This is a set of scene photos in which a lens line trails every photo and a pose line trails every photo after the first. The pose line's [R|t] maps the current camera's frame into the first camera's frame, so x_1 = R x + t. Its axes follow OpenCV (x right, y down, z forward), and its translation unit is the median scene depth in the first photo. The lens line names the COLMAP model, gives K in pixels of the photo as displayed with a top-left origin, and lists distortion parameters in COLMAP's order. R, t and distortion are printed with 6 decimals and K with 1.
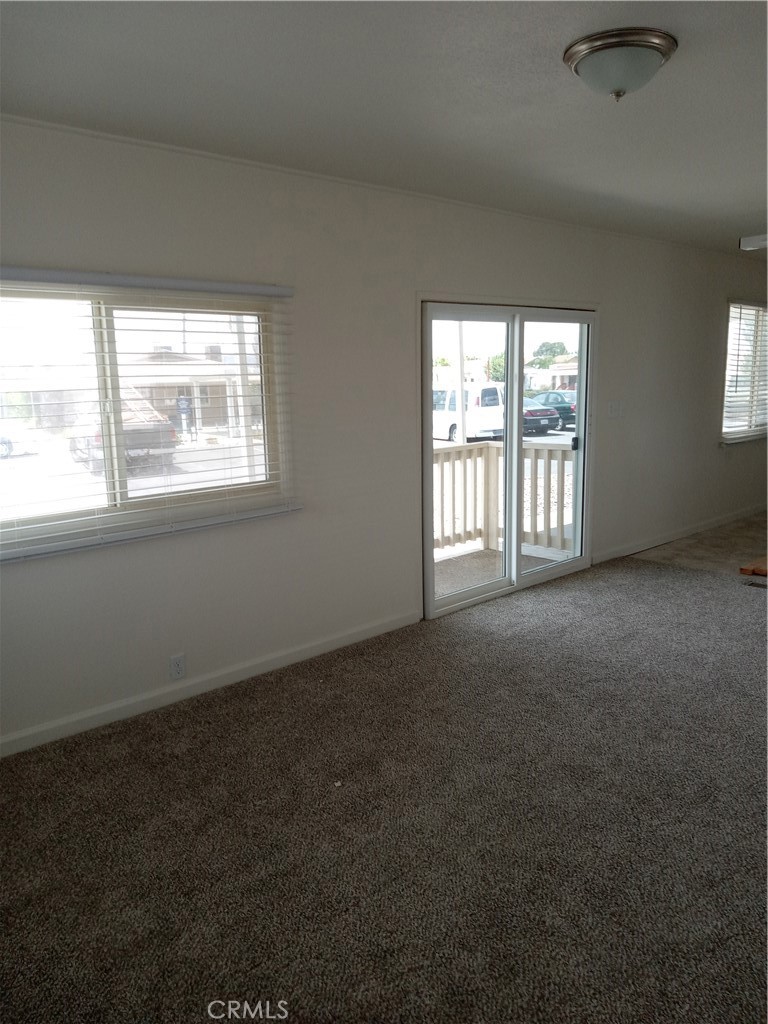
lens RADIAL K [[771.7, 0, 387.4], [0, 771.7, 514.4], [0, 0, 1]] dist [0.073500, -0.137076]
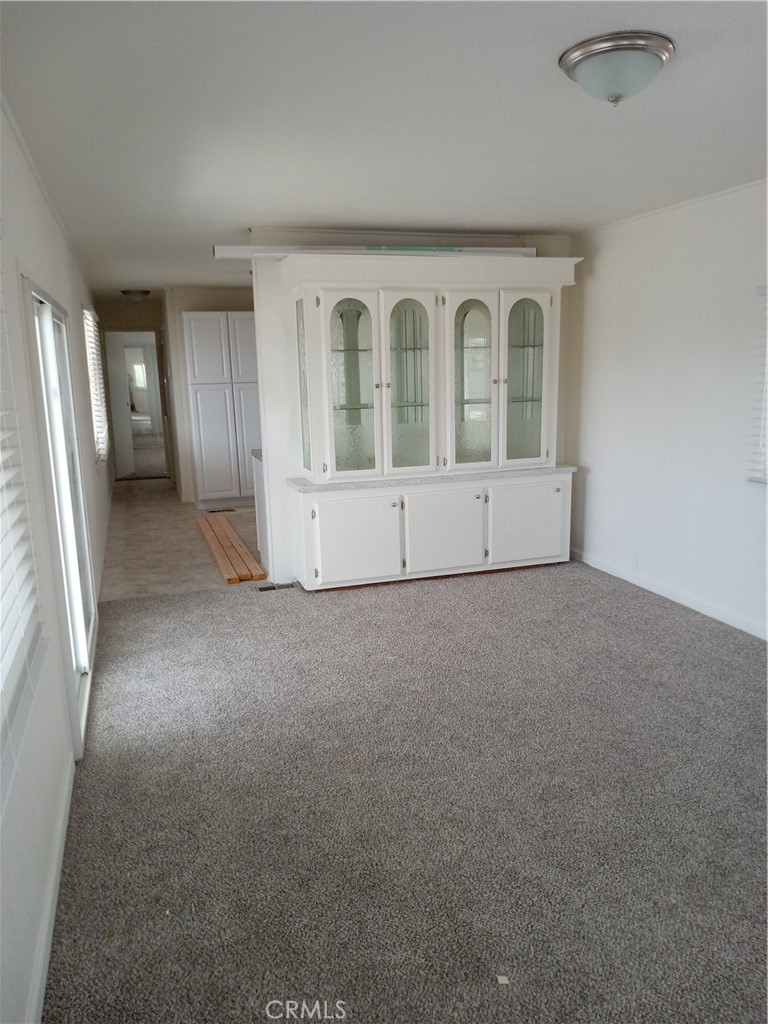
lens RADIAL K [[771.7, 0, 387.4], [0, 771.7, 514.4], [0, 0, 1]] dist [0.073500, -0.137076]
pose [[0.433103, -0.172481, 0.884688, -0.376951], [0.188561, 0.977140, 0.098195, -0.082722], [-0.881400, 0.124289, 0.455725, 0.423660]]
